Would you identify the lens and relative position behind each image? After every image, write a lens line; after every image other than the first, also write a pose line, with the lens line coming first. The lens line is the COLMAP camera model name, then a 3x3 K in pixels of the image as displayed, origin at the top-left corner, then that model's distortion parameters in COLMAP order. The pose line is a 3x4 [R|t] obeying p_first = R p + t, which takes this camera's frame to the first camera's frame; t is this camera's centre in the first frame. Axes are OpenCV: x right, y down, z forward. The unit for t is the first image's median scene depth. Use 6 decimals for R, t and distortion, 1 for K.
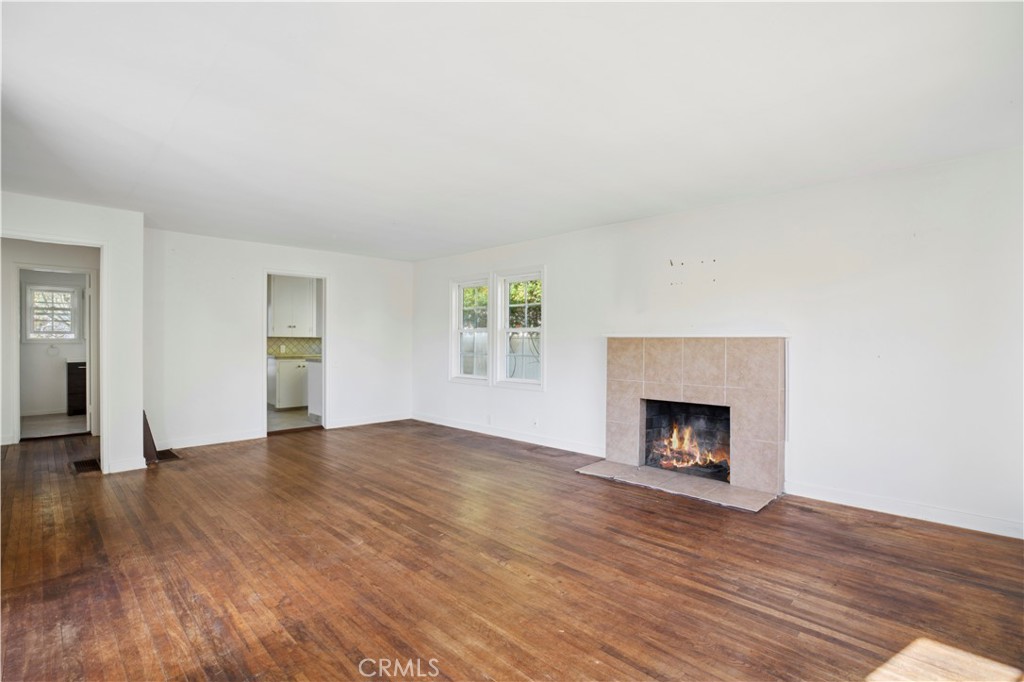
lens RADIAL K [[490.7, 0, 514.2], [0, 490.7, 339.6], [0, 0, 1]] dist [-0.049928, 0.017341]
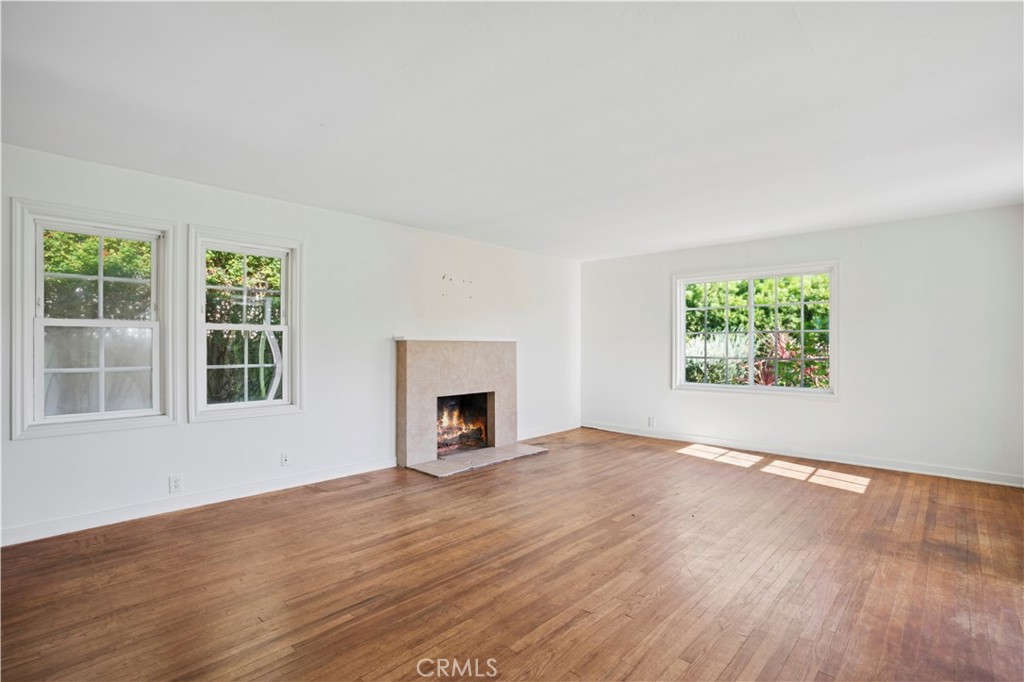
lens RADIAL K [[490.7, 0, 514.2], [0, 490.7, 339.6], [0, 0, 1]] dist [-0.049928, 0.017341]
pose [[-0.037808, 0.009332, 0.999241, -1.122233], [-0.005019, 0.999942, -0.009528, 0.003941], [-0.999272, -0.005375, -0.037759, 1.168427]]
